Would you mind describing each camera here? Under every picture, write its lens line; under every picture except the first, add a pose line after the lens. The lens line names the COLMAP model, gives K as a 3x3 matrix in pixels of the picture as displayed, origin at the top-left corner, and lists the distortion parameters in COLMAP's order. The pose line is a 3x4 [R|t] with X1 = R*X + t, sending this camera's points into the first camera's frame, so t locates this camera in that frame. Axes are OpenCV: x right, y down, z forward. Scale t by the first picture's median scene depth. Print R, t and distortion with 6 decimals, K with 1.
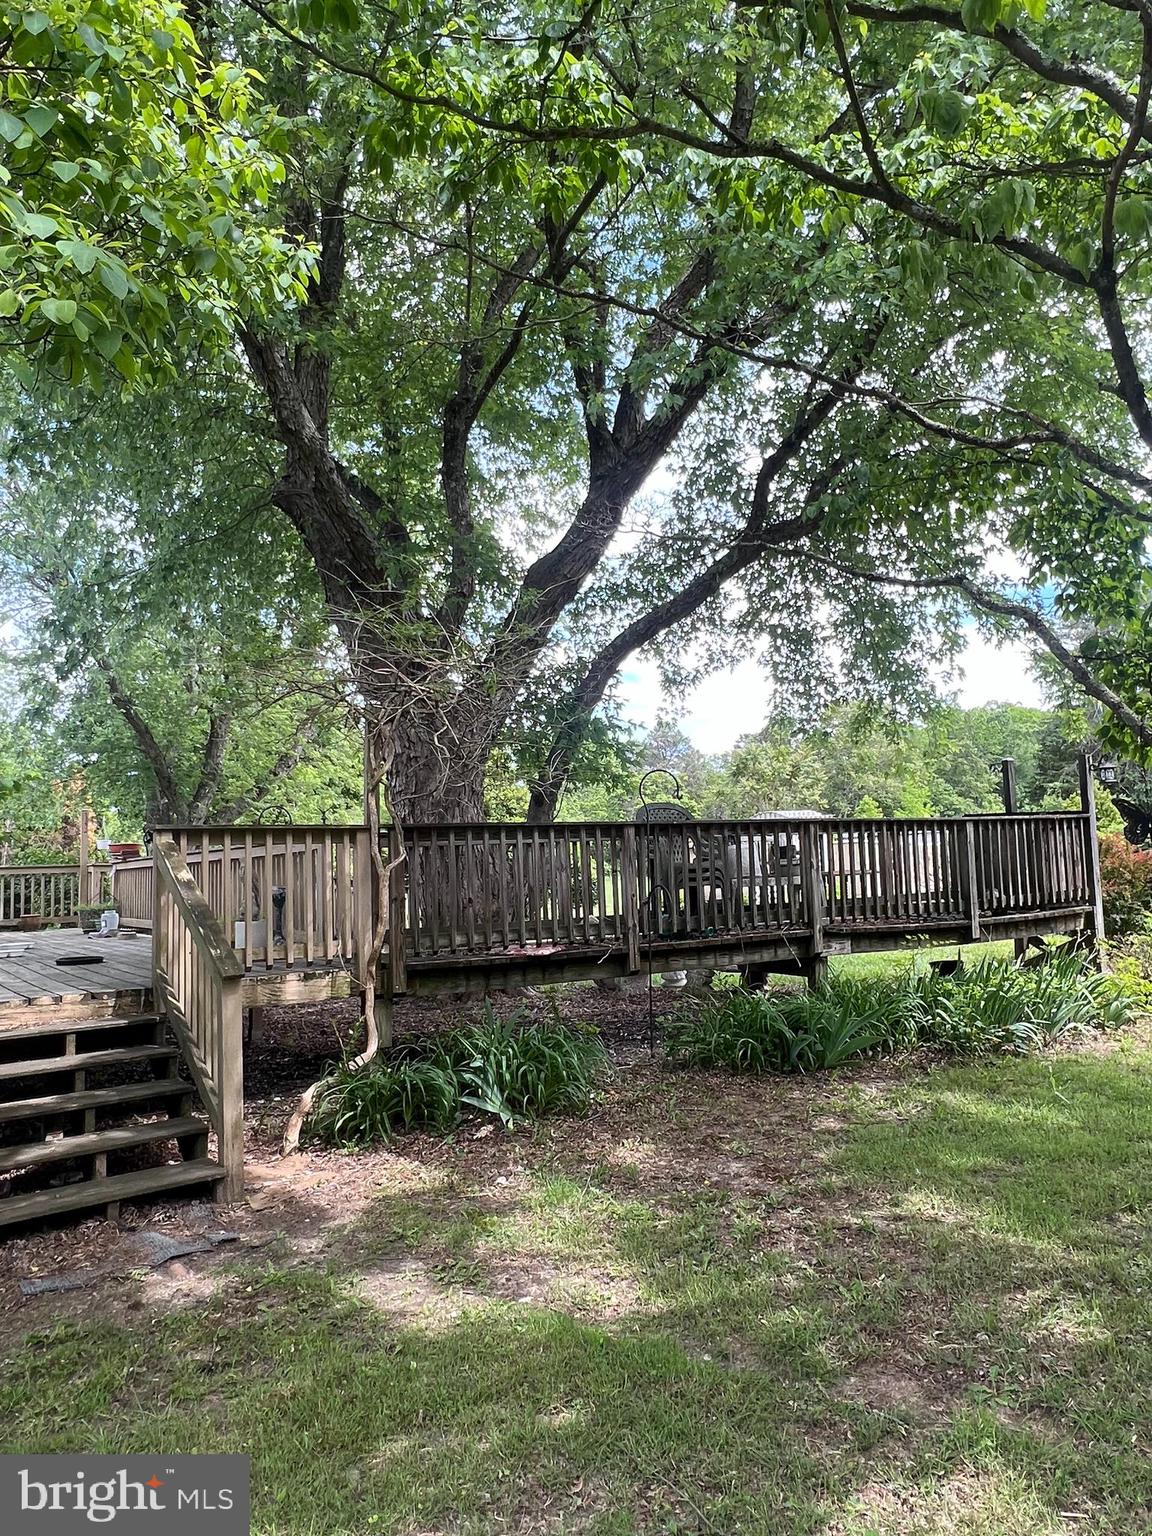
lens RADIAL K [[990.1, 0, 576.0], [0, 990.1, 768.0], [0, 0, 1]] dist [-0.002200, -0.000325]
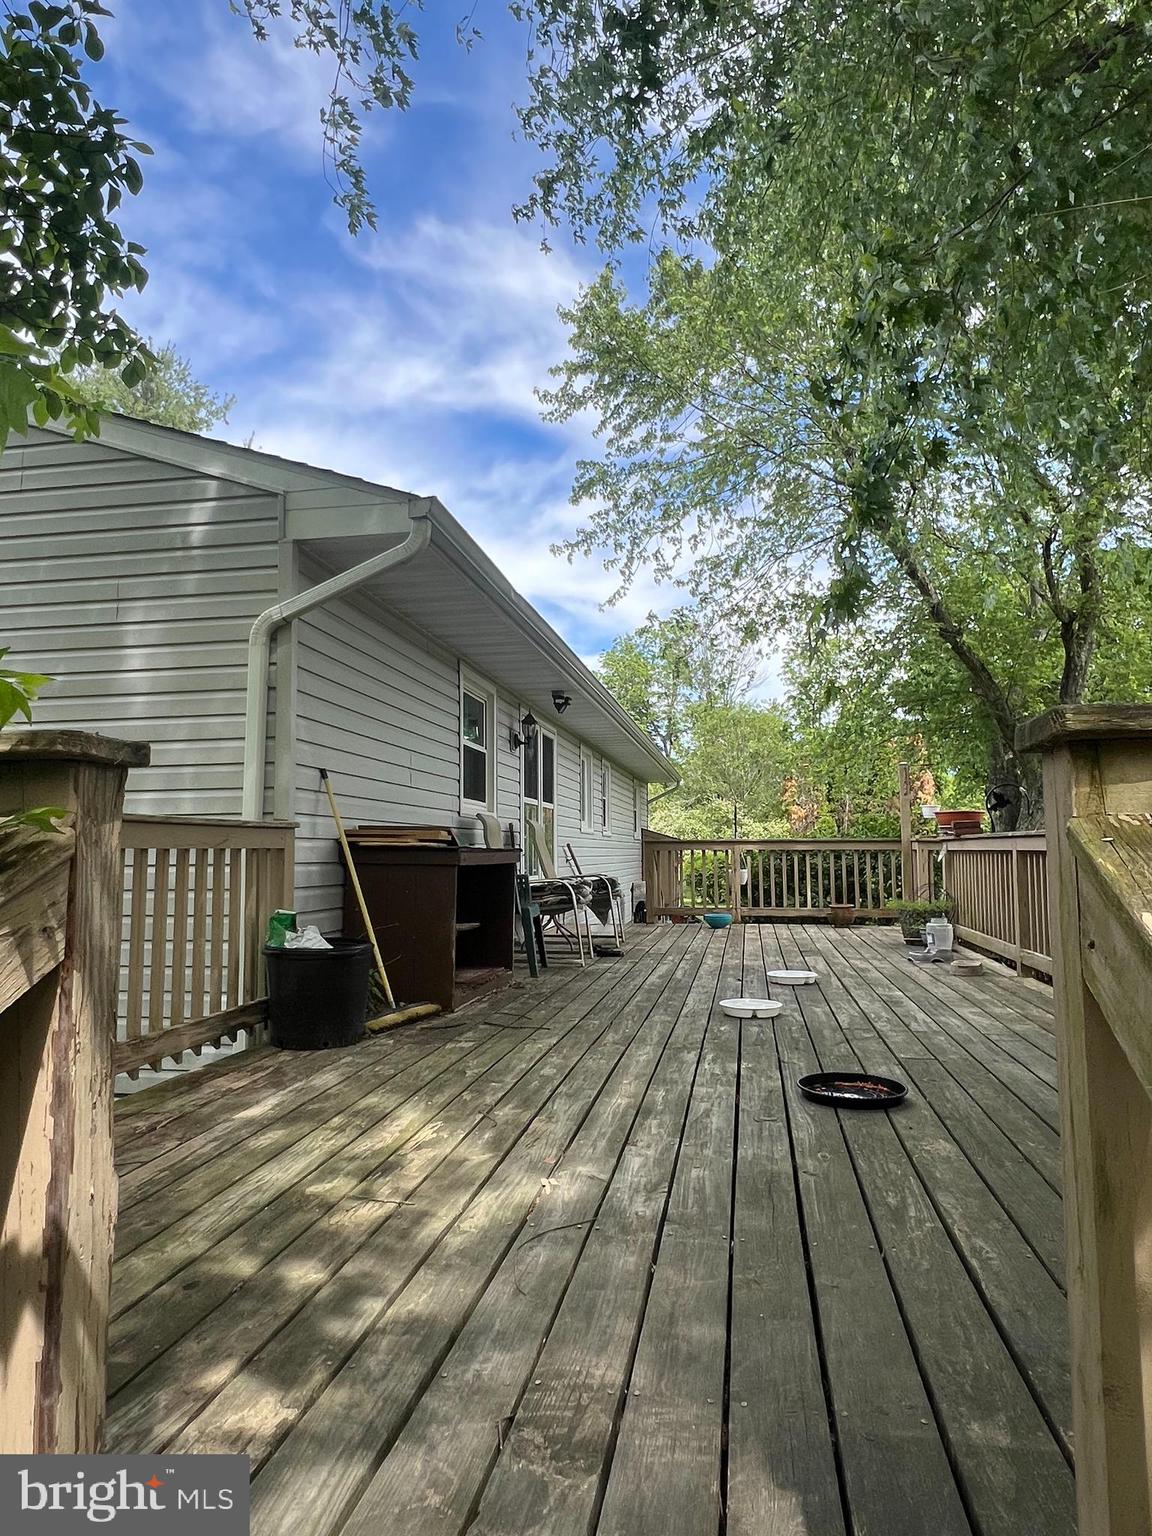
lens RADIAL K [[990.1, 0, 576.0], [0, 990.1, 768.0], [0, 0, 1]] dist [-0.002200, -0.000325]
pose [[0.694173, -0.034315, -0.718990, -0.149608], [0.058513, 0.998247, 0.008850, 0.025803], [0.717426, -0.048213, 0.694964, 0.342019]]
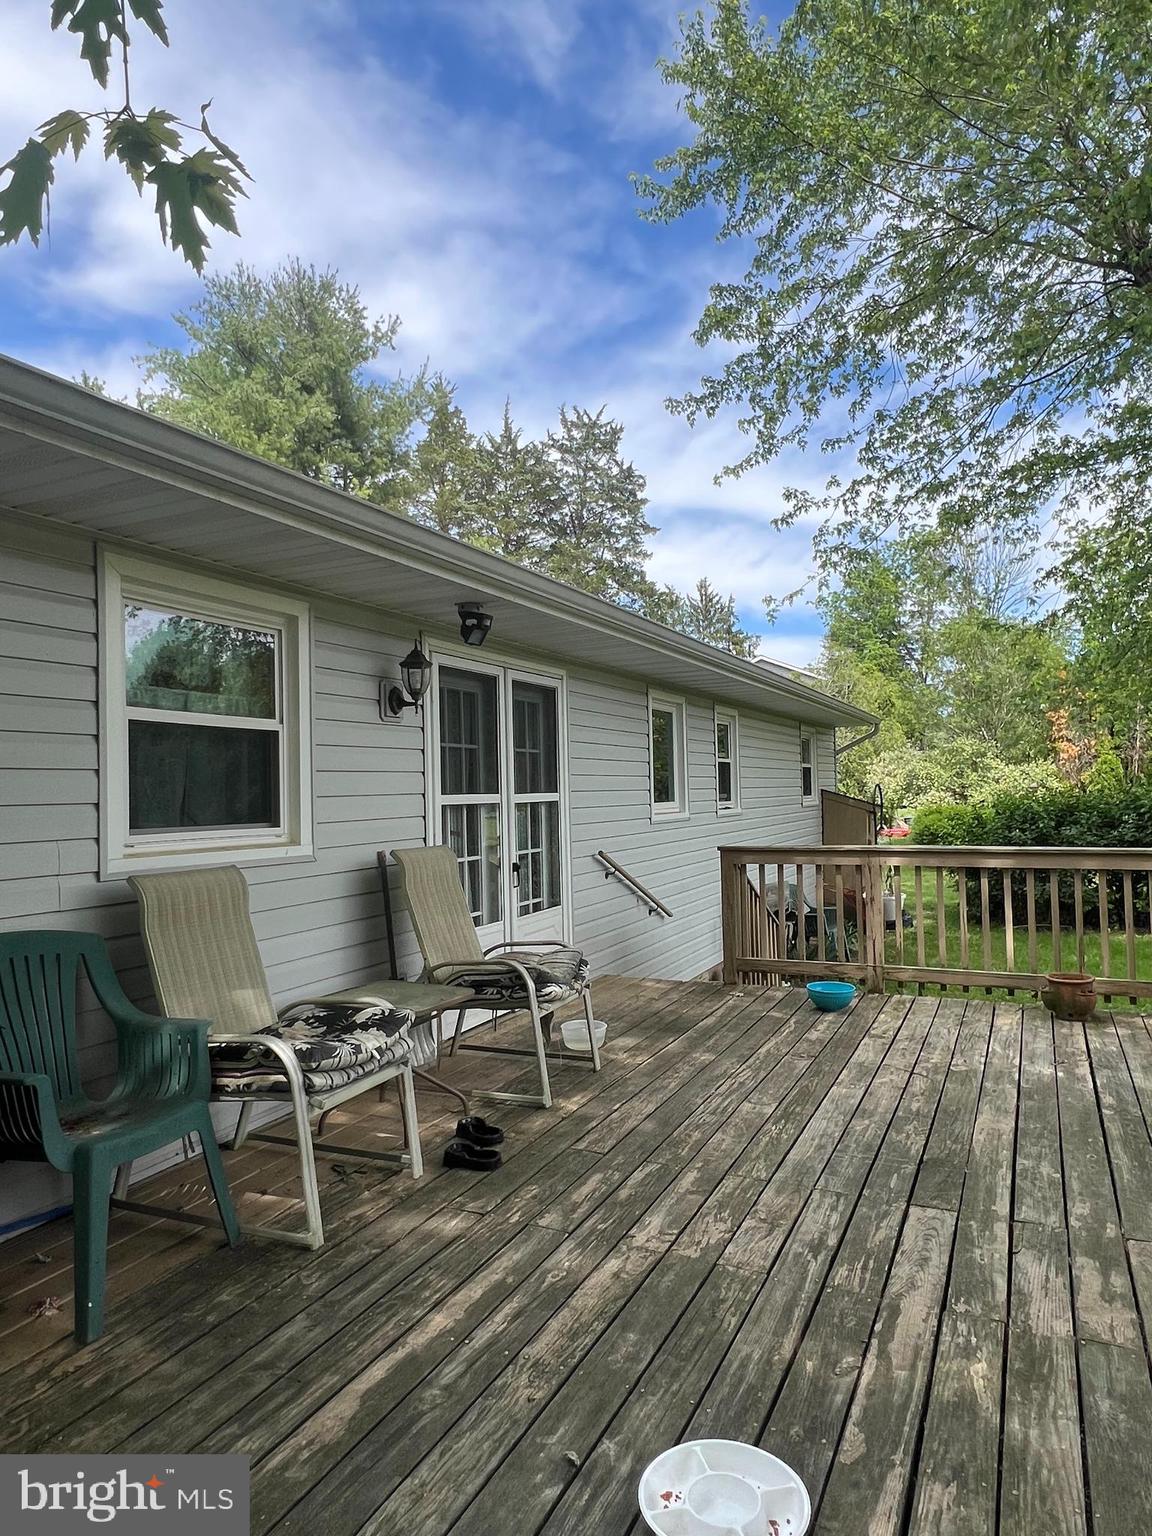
lens RADIAL K [[990.1, 0, 576.0], [0, 990.1, 768.0], [0, 0, 1]] dist [-0.002200, -0.000325]
pose [[0.482314, -0.001639, -0.875997, -0.200973], [0.100615, 0.993484, 0.053539, 0.025064], [0.870201, -0.113961, 0.479336, 0.448773]]
